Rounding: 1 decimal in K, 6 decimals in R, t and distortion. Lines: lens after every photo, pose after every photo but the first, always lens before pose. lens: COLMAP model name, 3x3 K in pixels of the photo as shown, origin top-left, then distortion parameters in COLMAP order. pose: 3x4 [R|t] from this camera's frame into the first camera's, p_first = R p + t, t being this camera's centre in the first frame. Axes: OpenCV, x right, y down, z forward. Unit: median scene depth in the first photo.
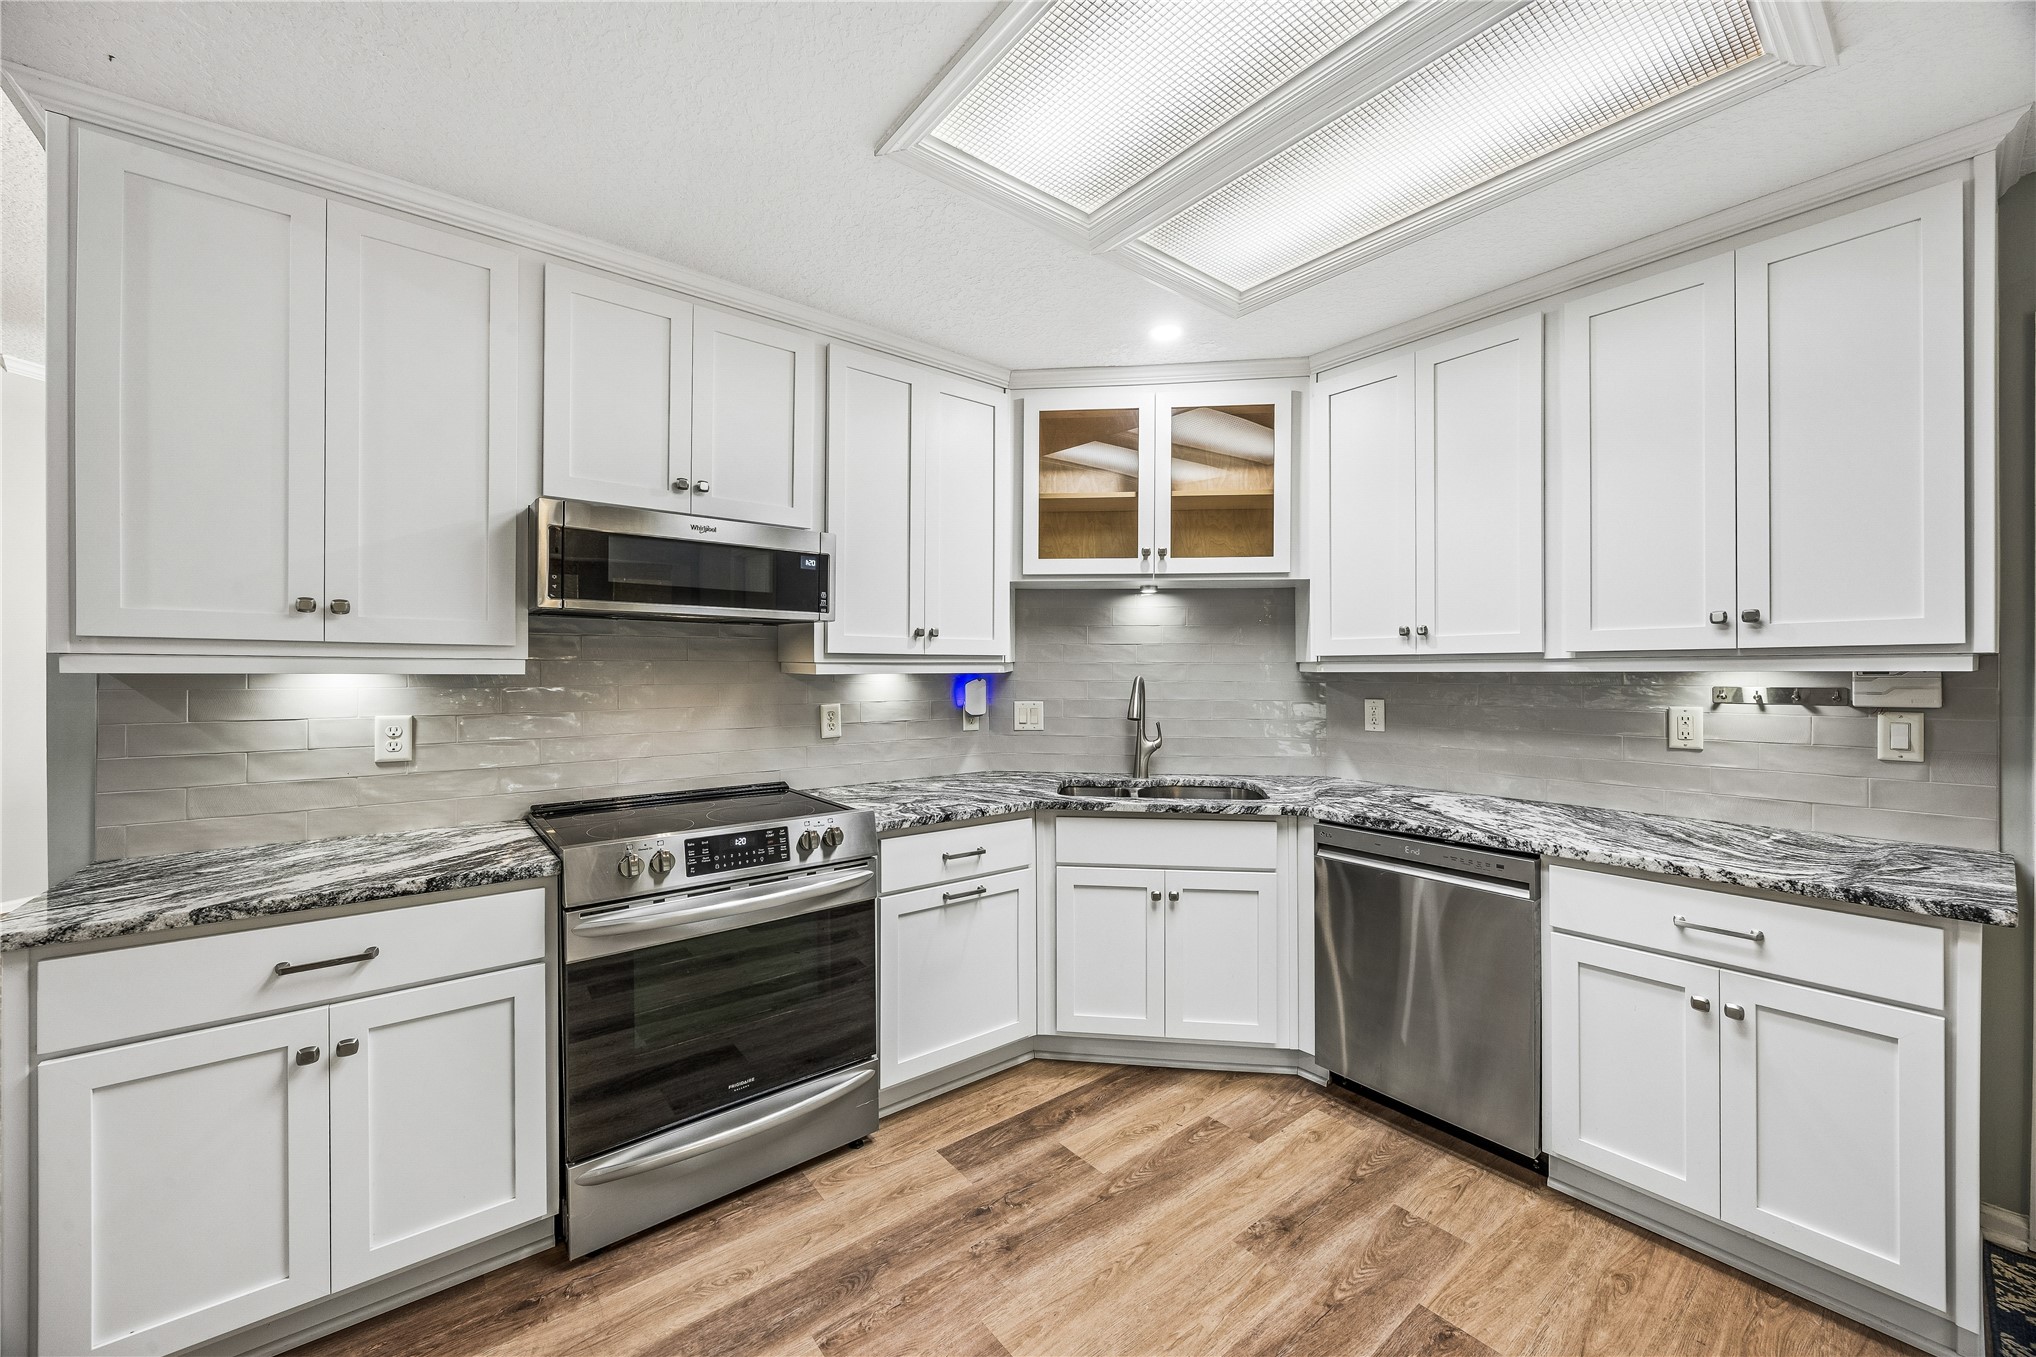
lens RADIAL K [[782.4, 0, 1019.1], [0, 782.4, 678.2], [0, 0, 1]] dist [-0.001730, 0.000025]
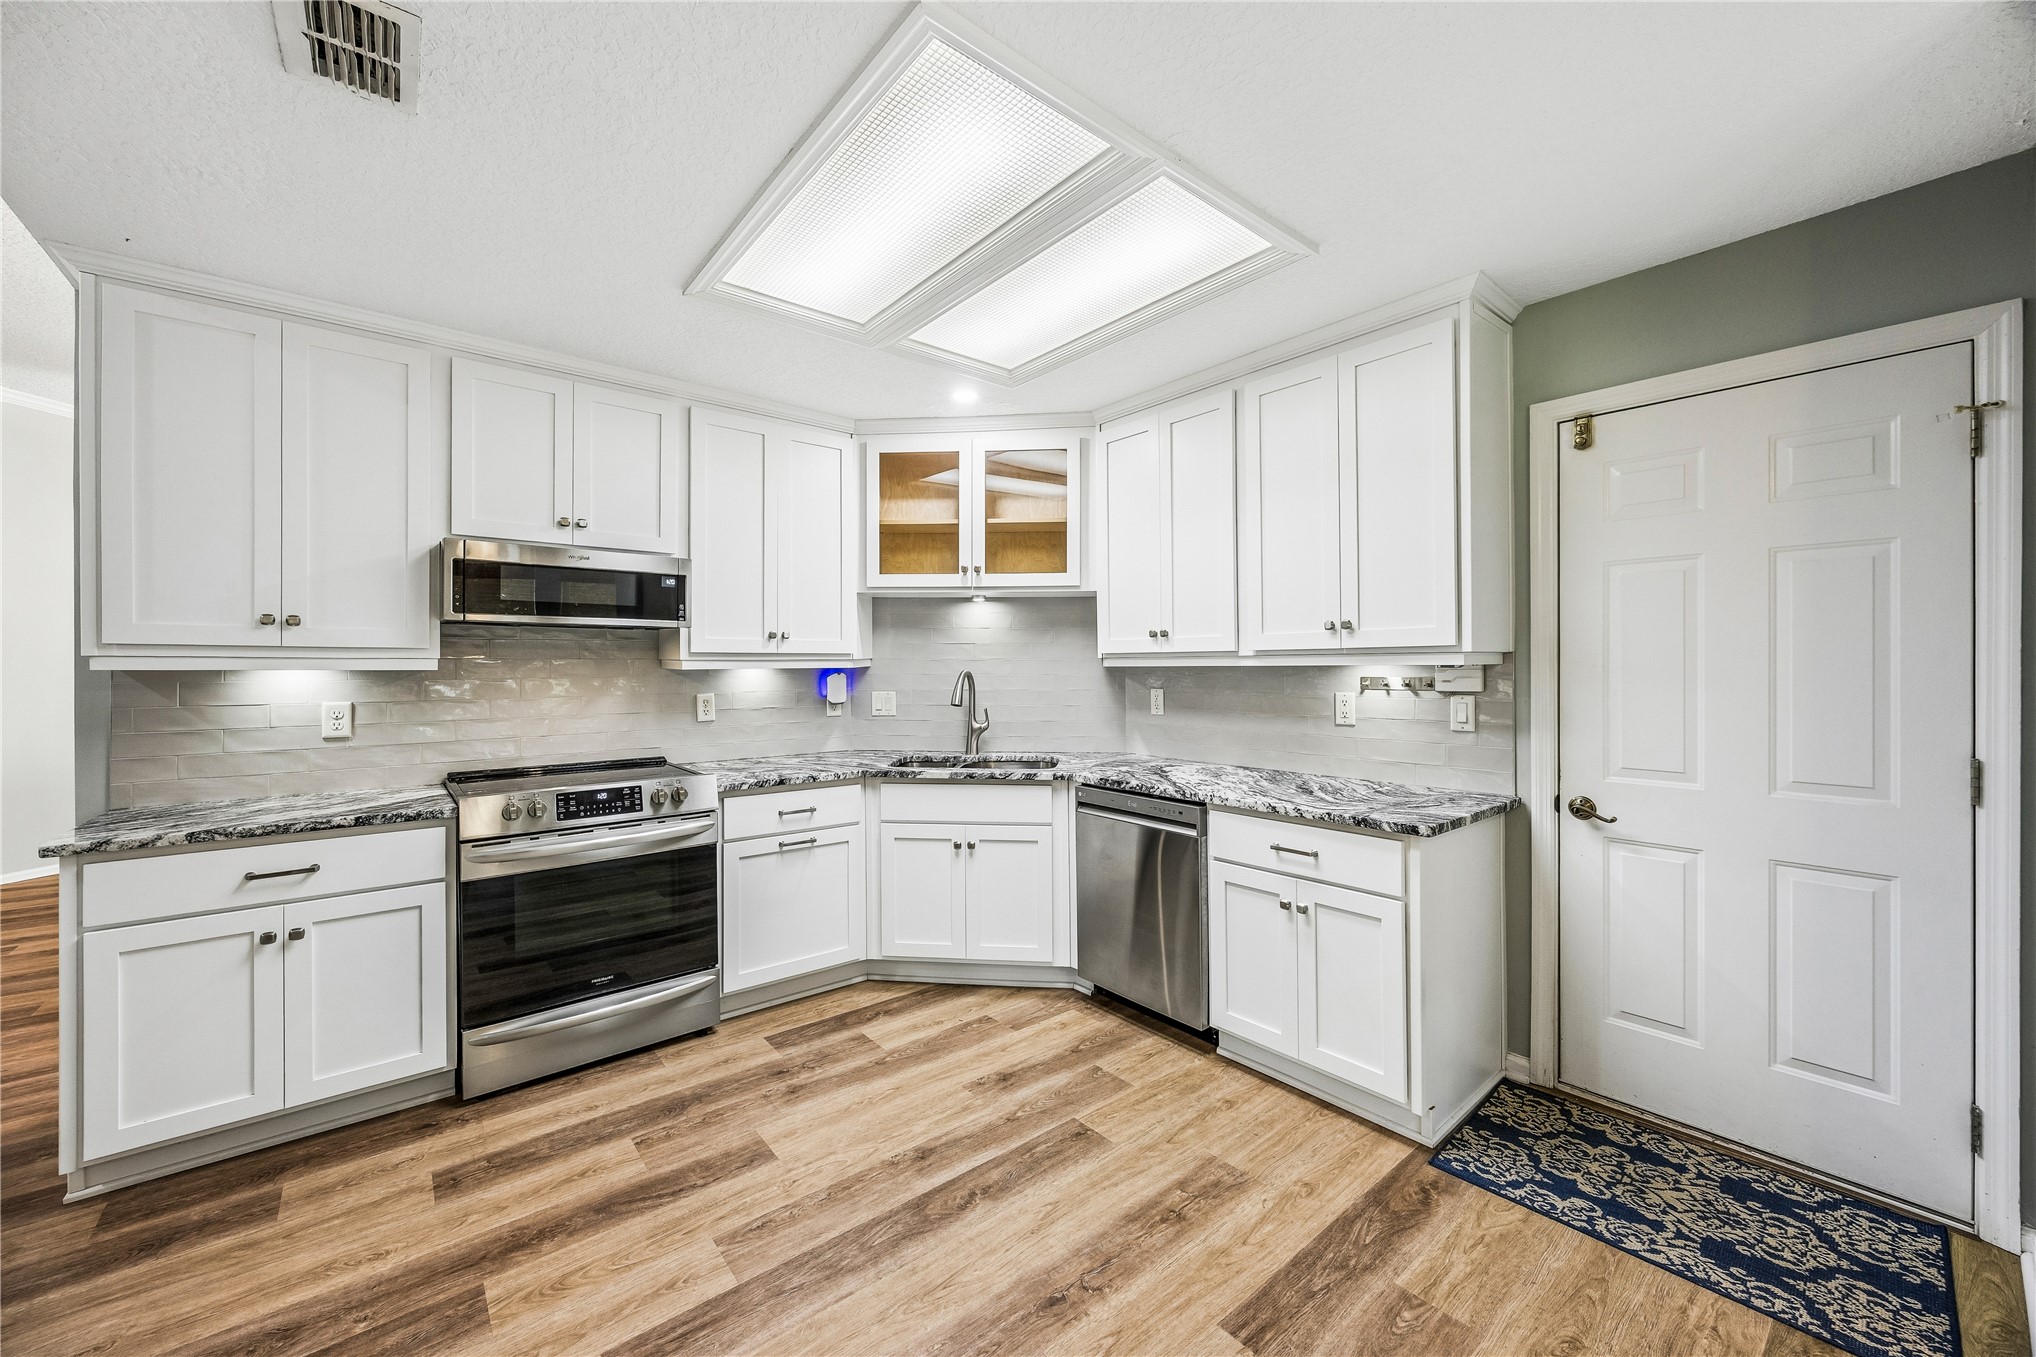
lens RADIAL K [[782.4, 0, 1025.2], [0, 782.4, 677.8], [0, 0, 1]] dist [-0.001730, 0.000025]
pose [[0.999799, -0.001716, 0.019983, 0.233007], [0.001721, 0.999998, -0.000251, 0.010074], [-0.019982, 0.000286, 0.999800, -0.225548]]
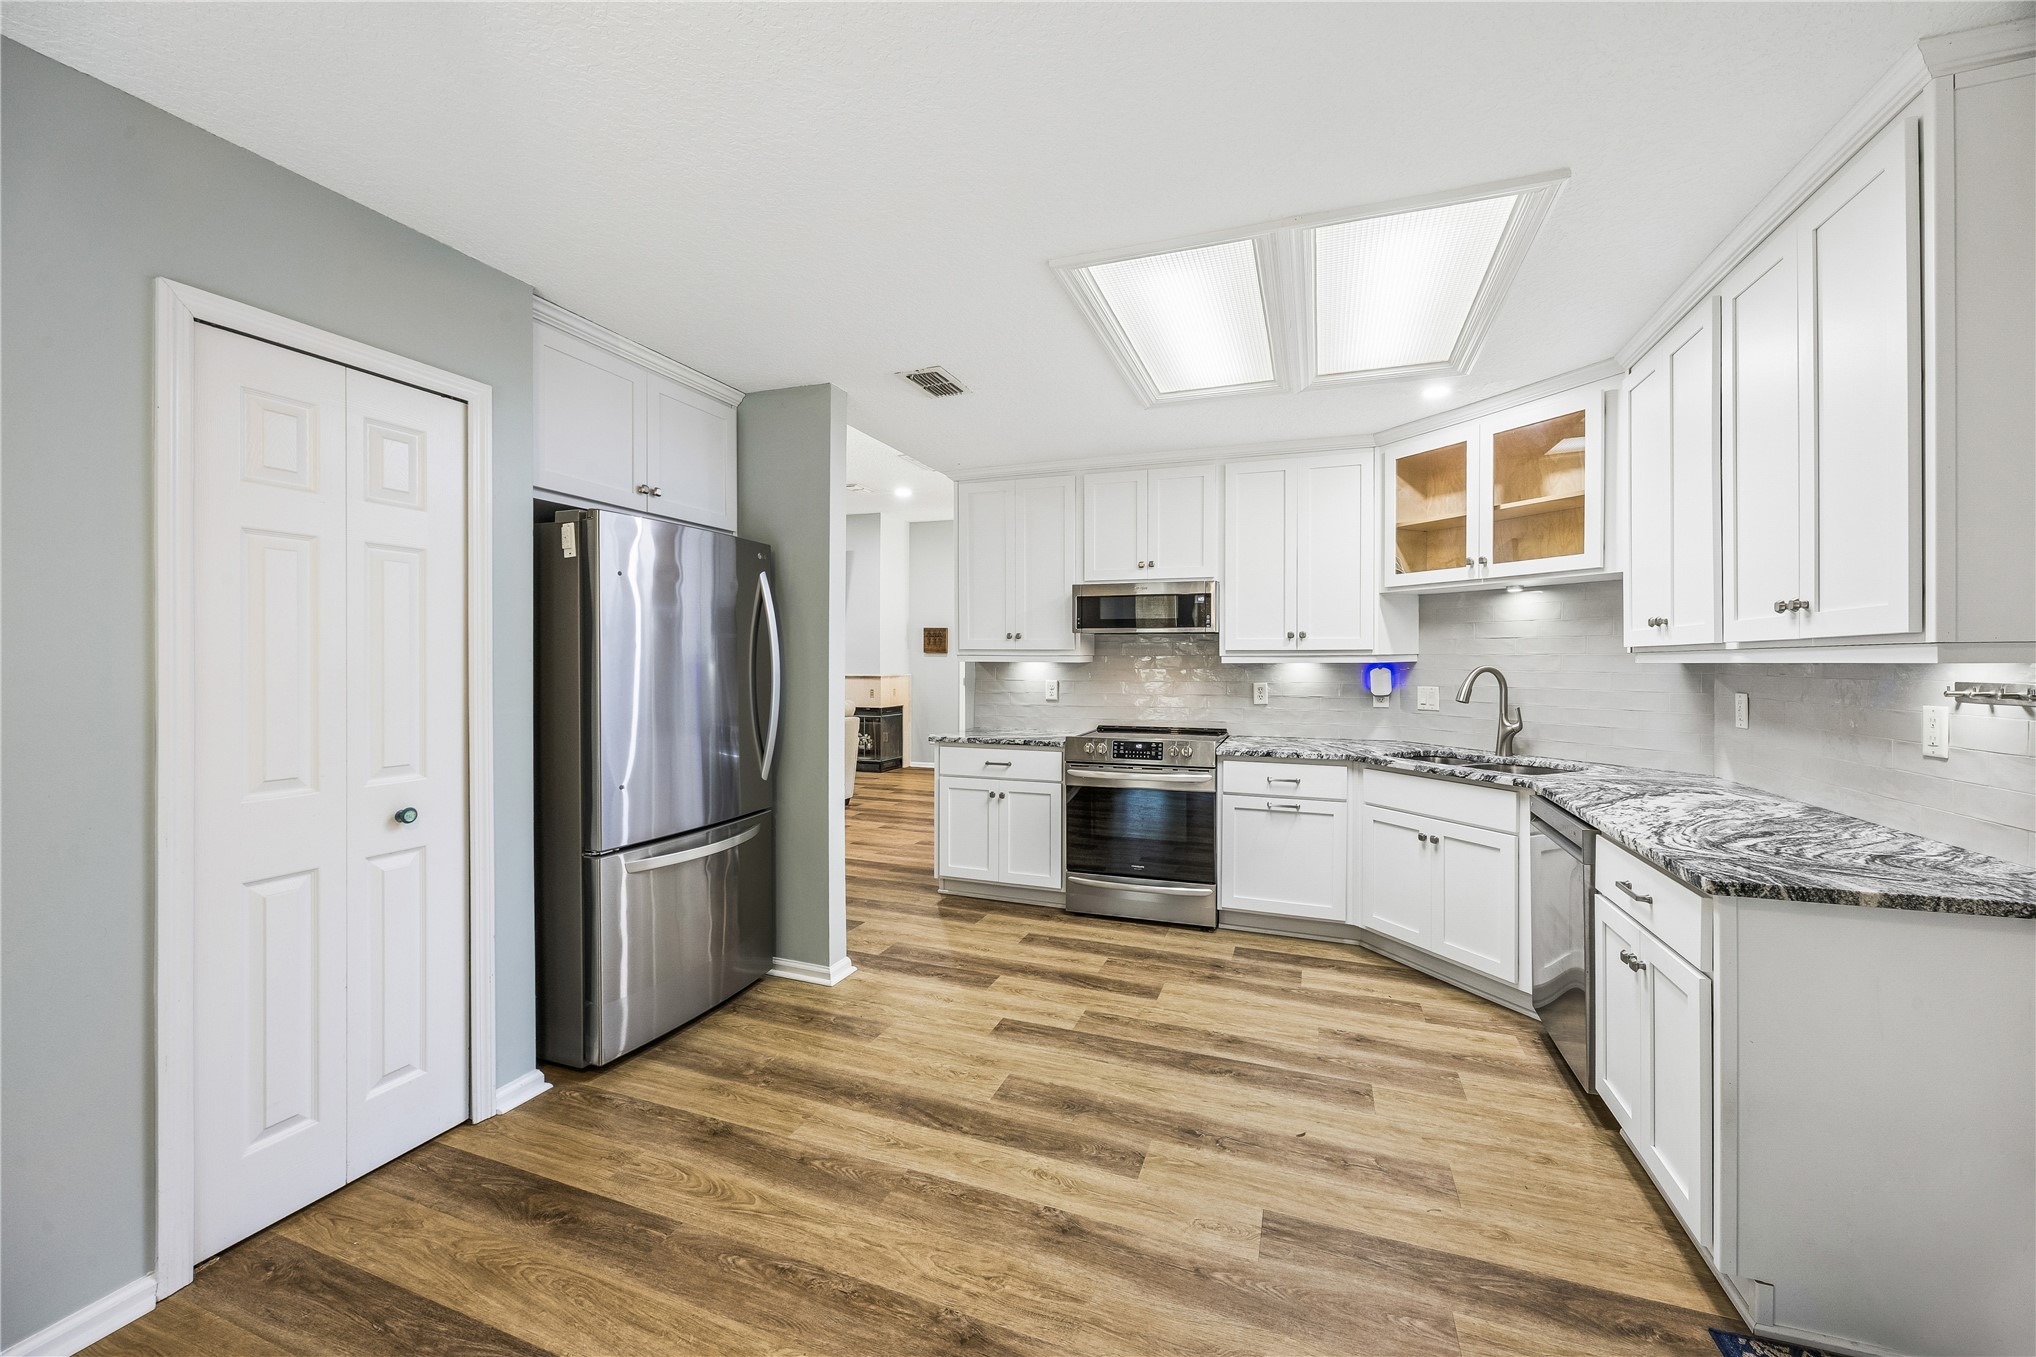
lens RADIAL K [[782.4, 0, 1012.9], [0, 782.4, 668.7], [0, 0, 1]] dist [-0.001730, 0.000025]
pose [[0.507525, 0.005505, -0.861619, 0.837974], [-0.005157, 0.999981, 0.003351, 0.000932], [0.861621, 0.002743, 0.507544, -0.200441]]
